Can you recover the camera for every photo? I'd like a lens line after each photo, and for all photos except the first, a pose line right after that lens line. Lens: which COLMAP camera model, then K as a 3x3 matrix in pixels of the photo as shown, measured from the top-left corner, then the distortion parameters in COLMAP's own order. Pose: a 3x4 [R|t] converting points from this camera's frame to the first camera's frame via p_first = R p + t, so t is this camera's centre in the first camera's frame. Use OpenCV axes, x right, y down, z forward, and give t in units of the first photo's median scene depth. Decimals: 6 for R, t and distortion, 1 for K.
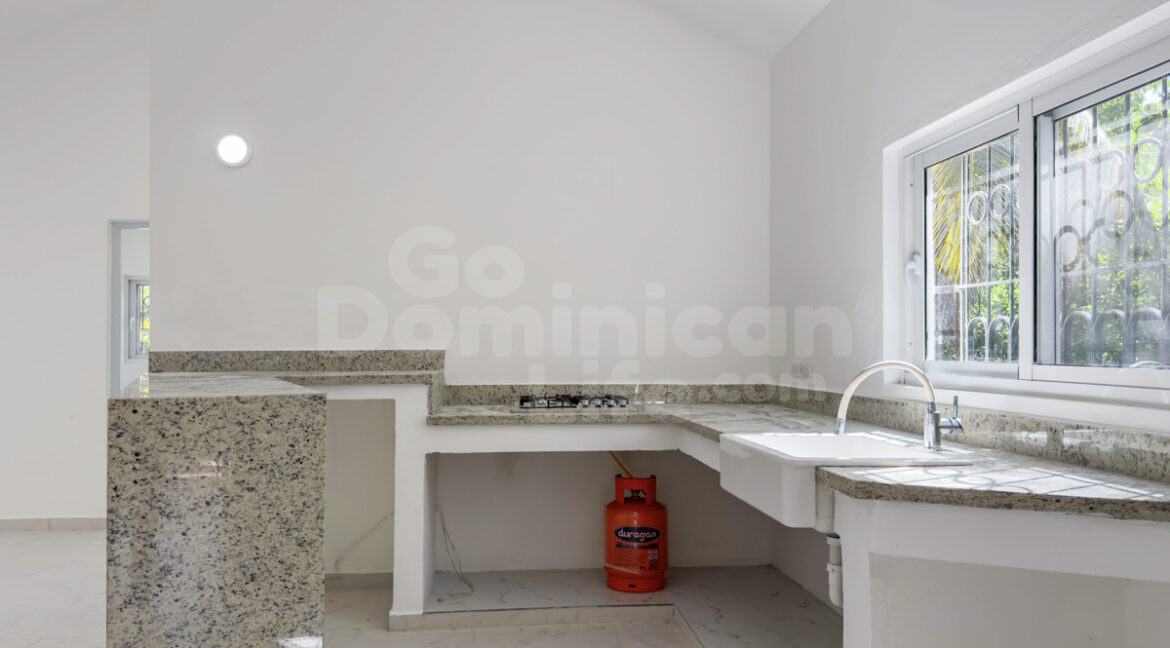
lens RADIAL K [[834.1, 0, 574.5], [0, 834.1, 344.2], [0, 0, 1]] dist [0.057646, -0.104539]
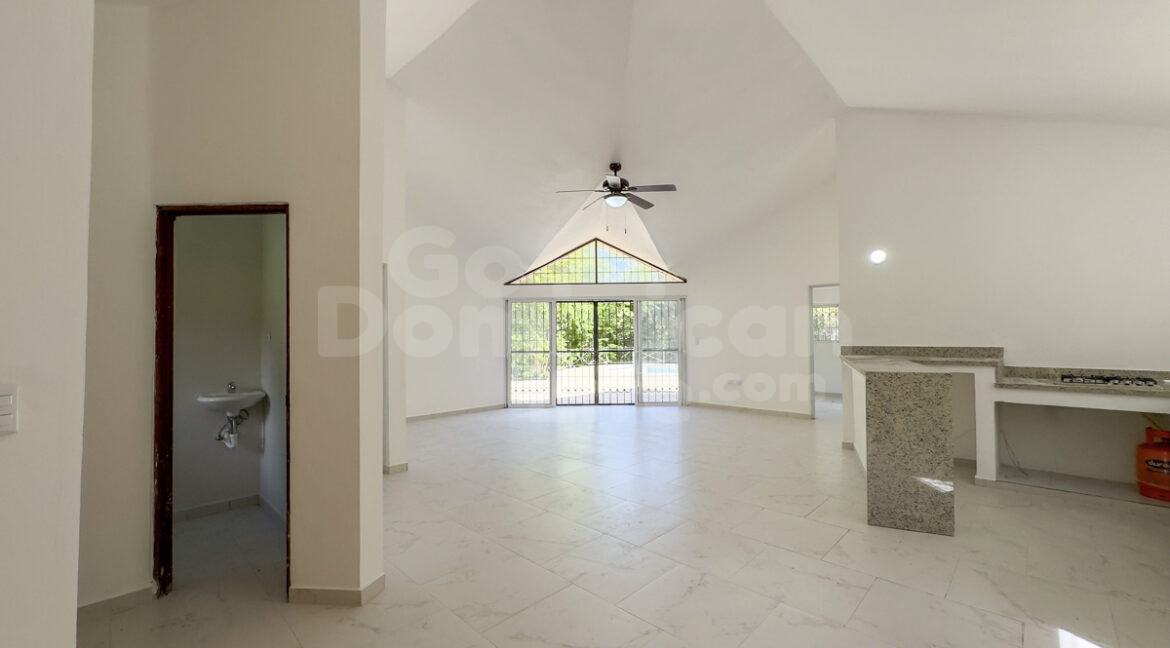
lens RADIAL K [[467.0, 0, 591.5], [0, 467.0, 324.6], [0, 0, 1]] dist [0.000507, 0.000250]
pose [[0.656065, -0.019587, -0.754450, 0.059228], [0.014383, 0.999806, -0.013449, -0.085668], [0.754567, -0.002028, 0.656220, -0.764076]]
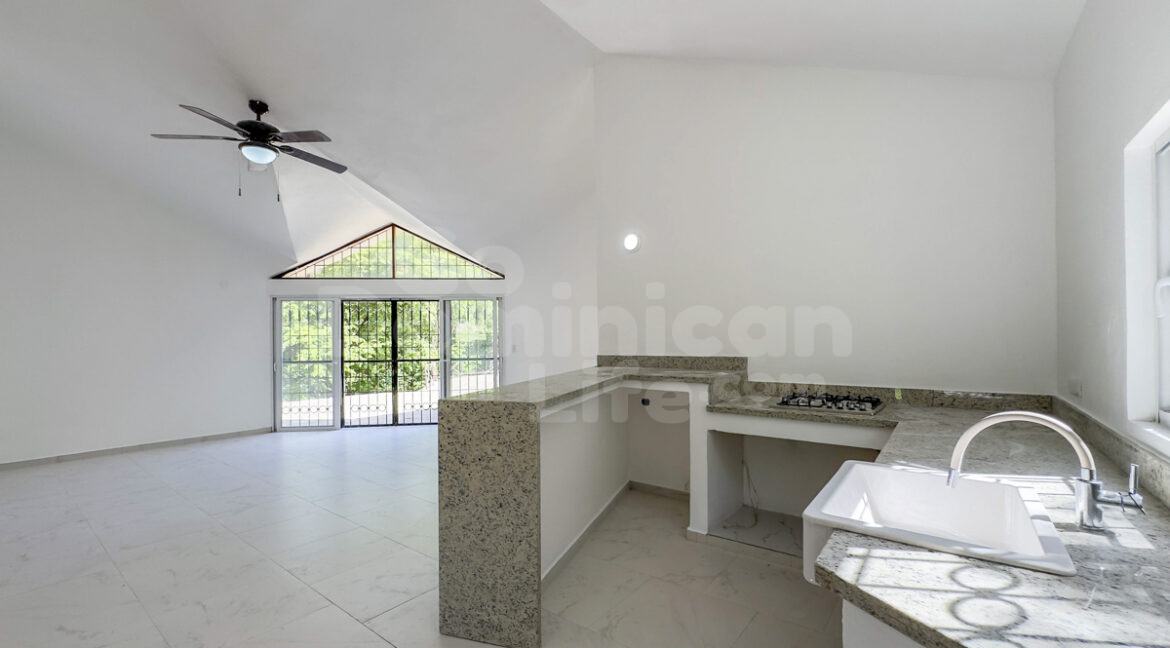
lens RADIAL K [[476.9, 0, 602.1], [0, 476.9, 337.9], [0, 0, 1]] dist [-0.003305, -0.000296]
pose [[0.743498, -0.006684, -0.668705, 0.428367], [0.015185, 0.999861, 0.006889, -0.072522], [0.668566, -0.015276, 0.743496, 0.398455]]
